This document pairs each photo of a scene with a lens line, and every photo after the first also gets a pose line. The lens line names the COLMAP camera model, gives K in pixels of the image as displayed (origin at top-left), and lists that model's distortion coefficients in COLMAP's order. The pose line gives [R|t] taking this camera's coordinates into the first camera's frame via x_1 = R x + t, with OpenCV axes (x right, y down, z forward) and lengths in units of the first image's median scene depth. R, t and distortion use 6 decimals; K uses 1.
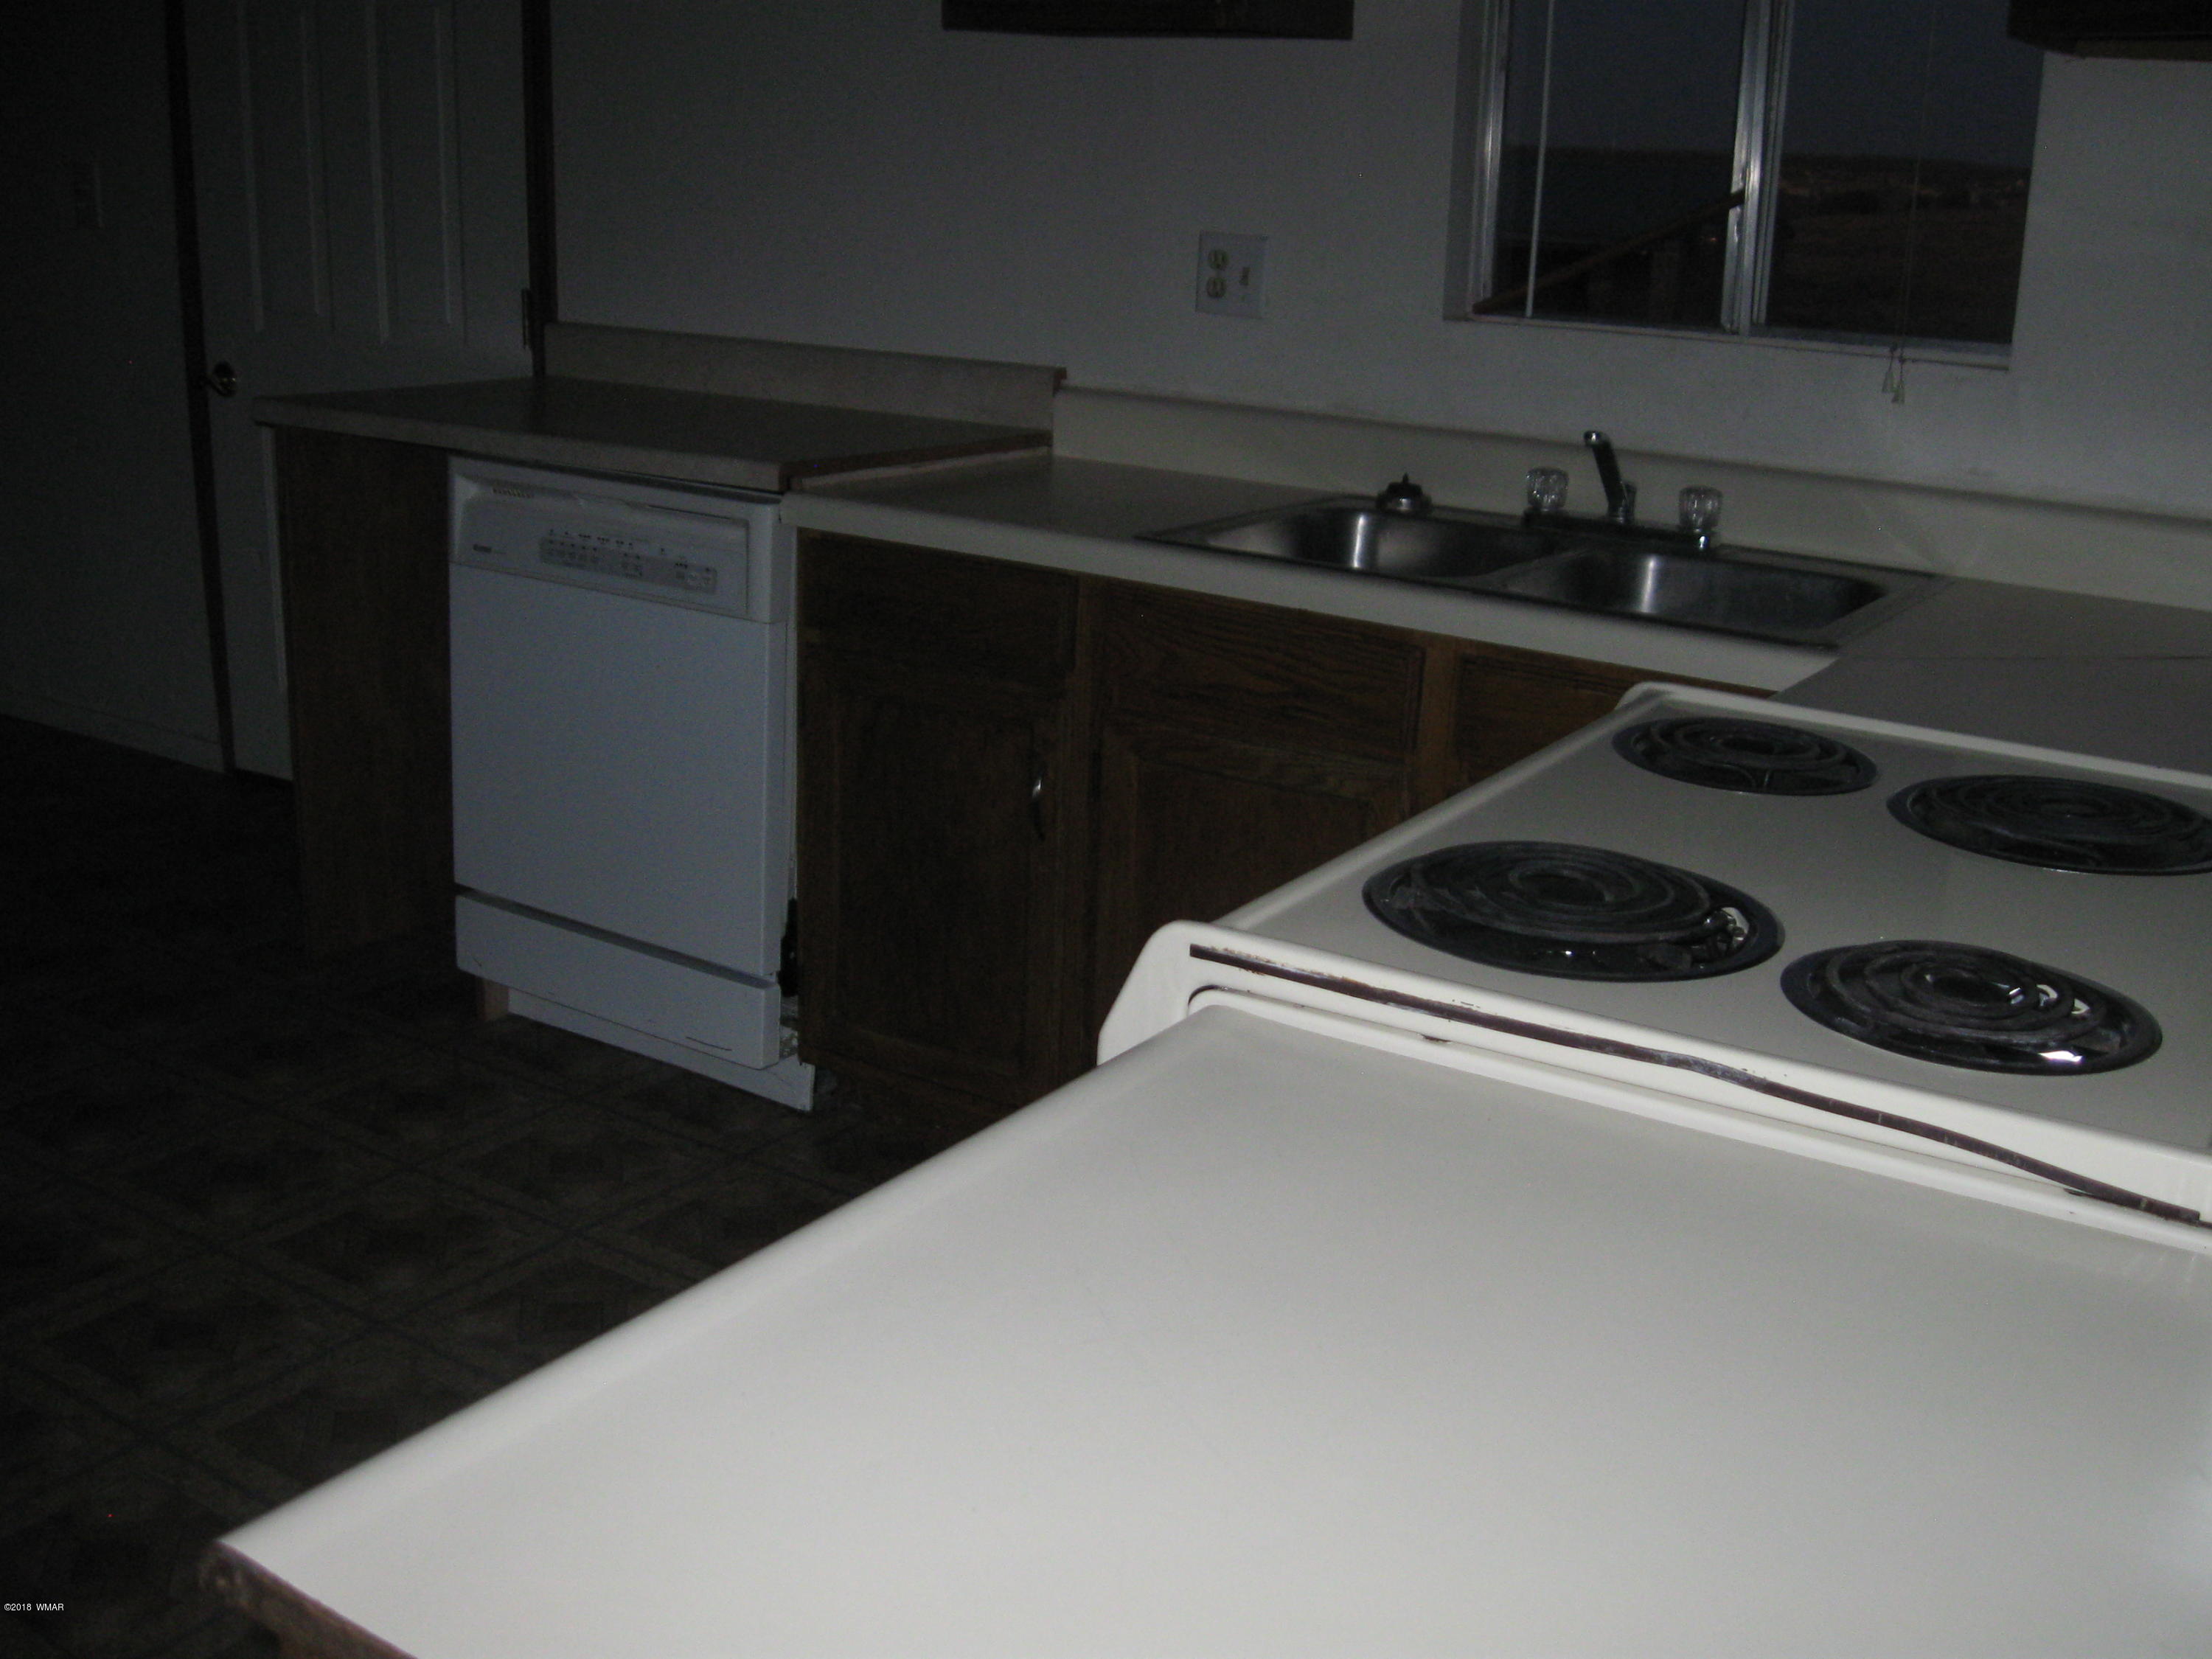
lens RADIAL K [[2286.9, 0, 1106.0], [0, 2286.9, 829.5], [0, 0, 1]] dist [-0.116958, -0.012579]
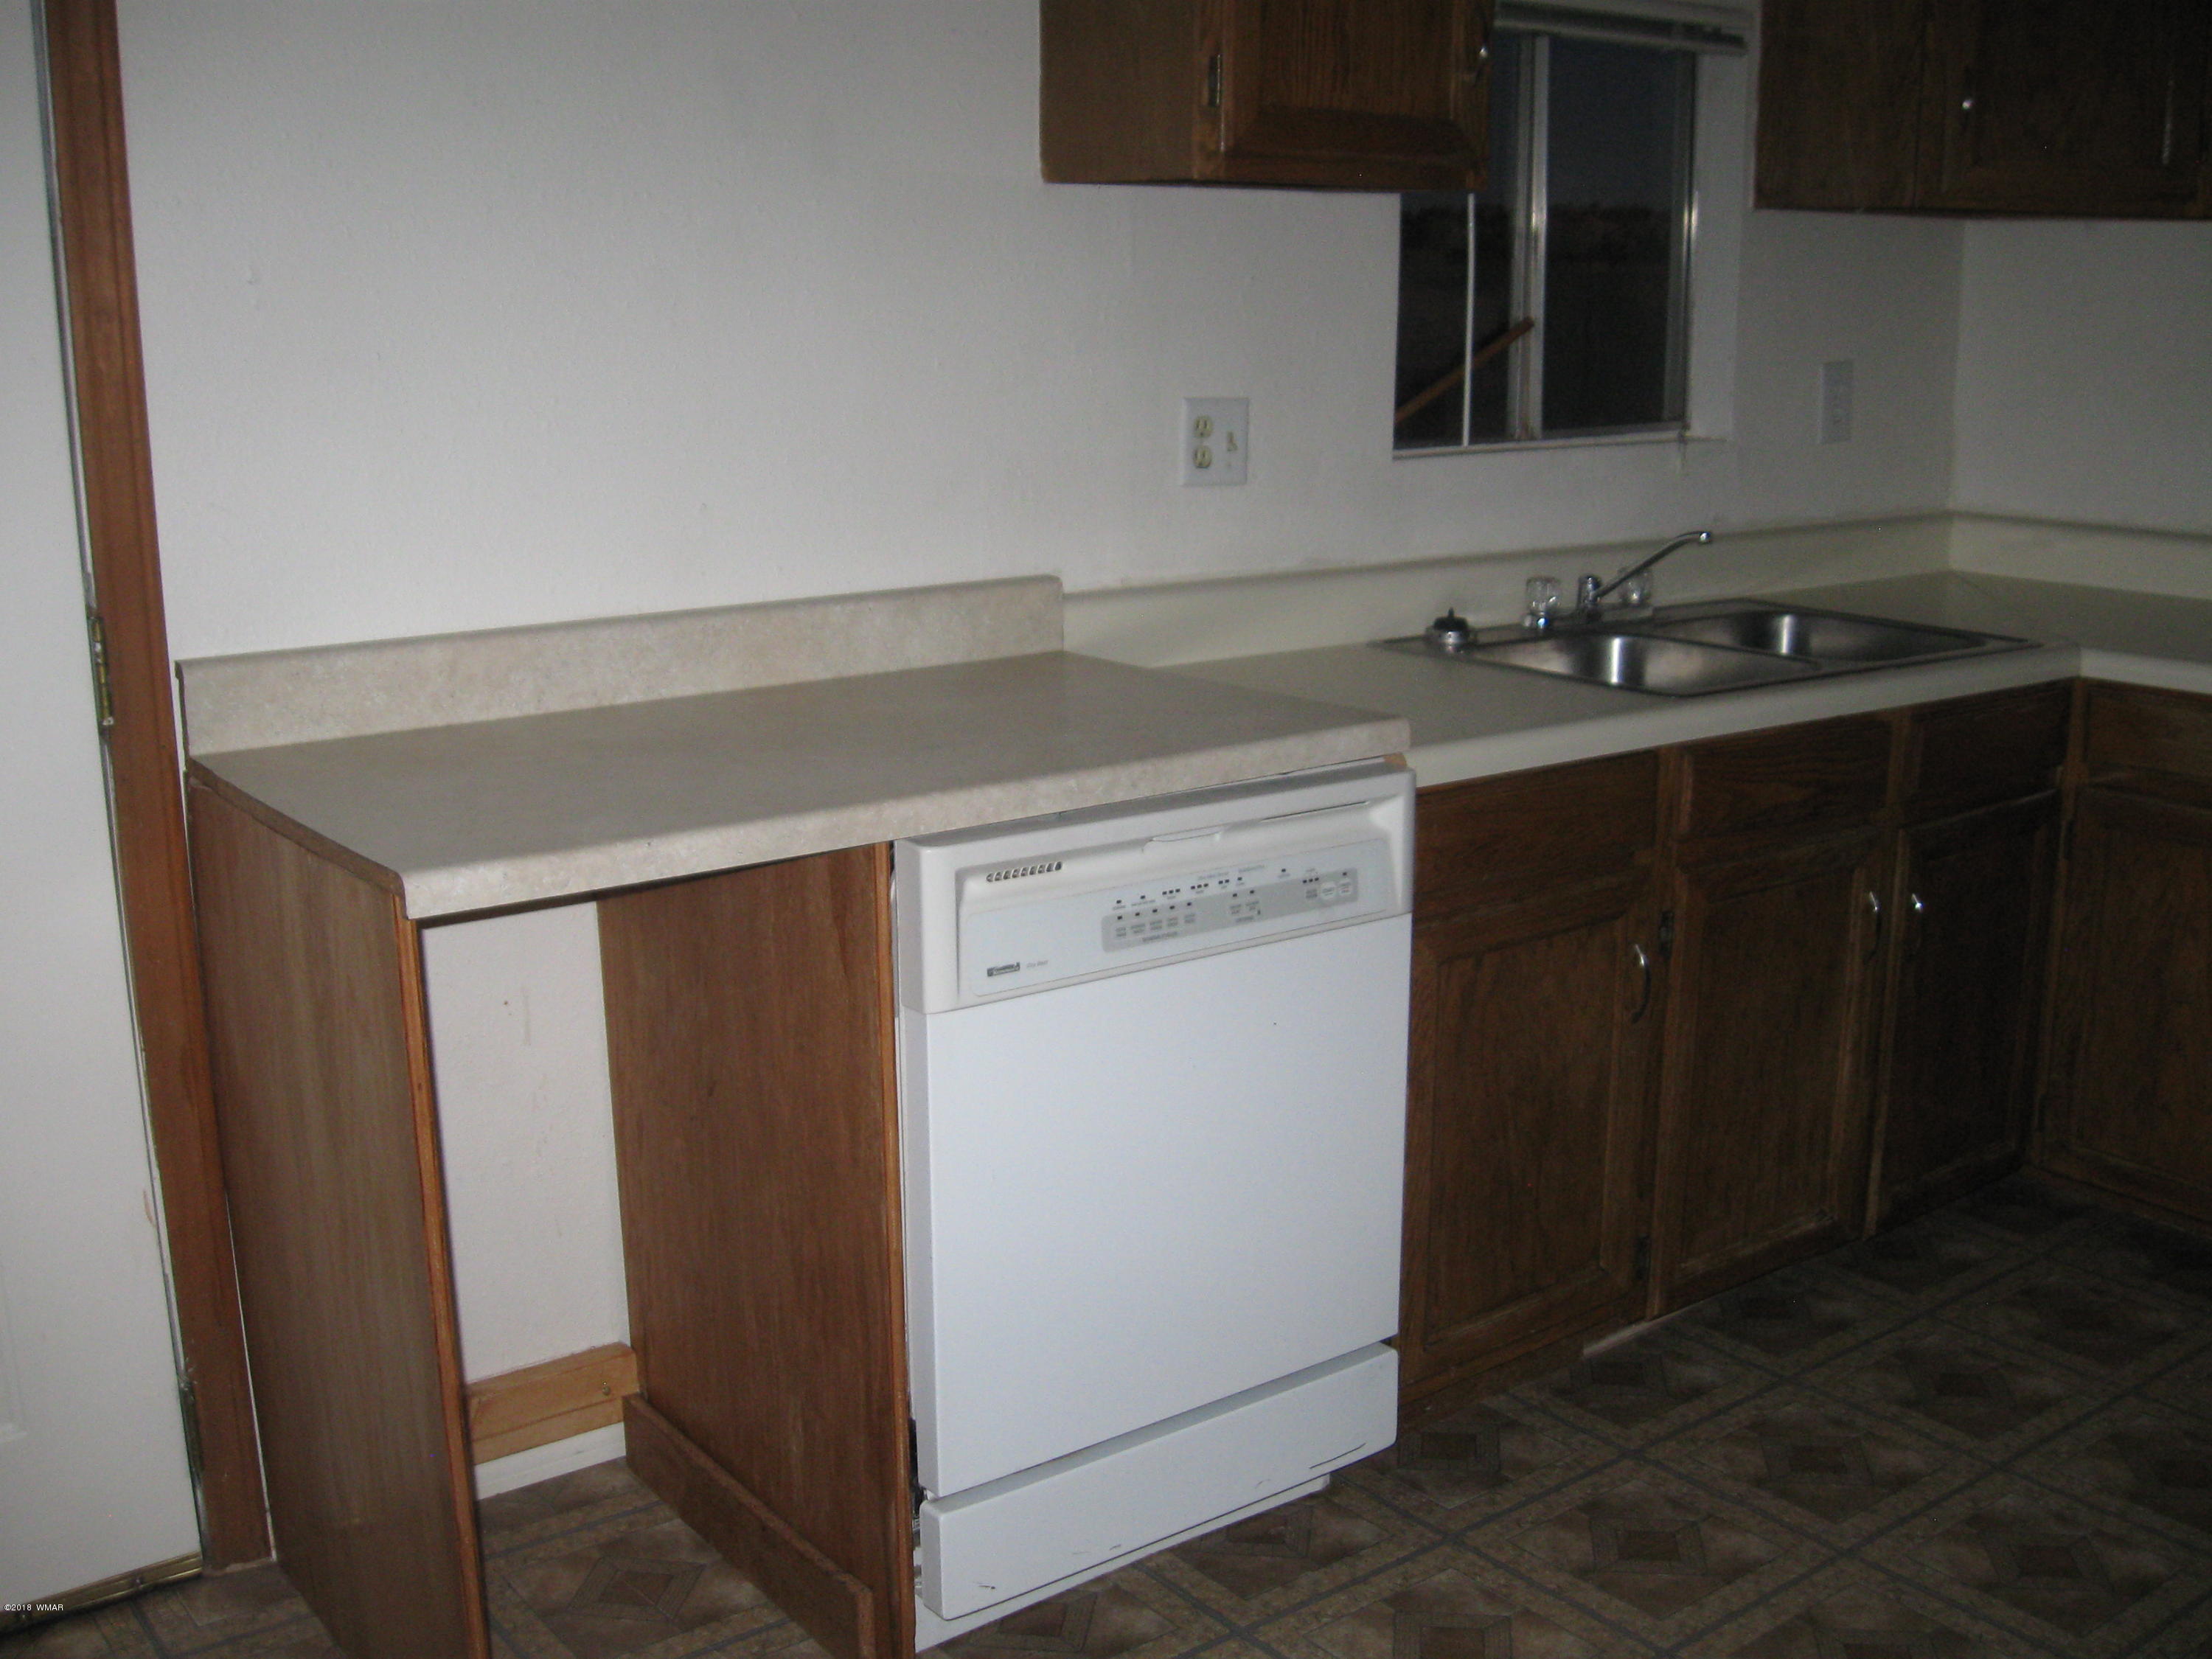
lens RADIAL K [[2286.9, 0, 1106.0], [0, 2286.9, 829.5], [0, 0, 1]] dist [-0.116958, -0.012579]
pose [[0.347878, -0.259458, 0.900923, -0.886966], [0.282207, 0.945356, 0.163284, -0.273524], [-0.894058, 0.197444, 0.402089, 0.735093]]
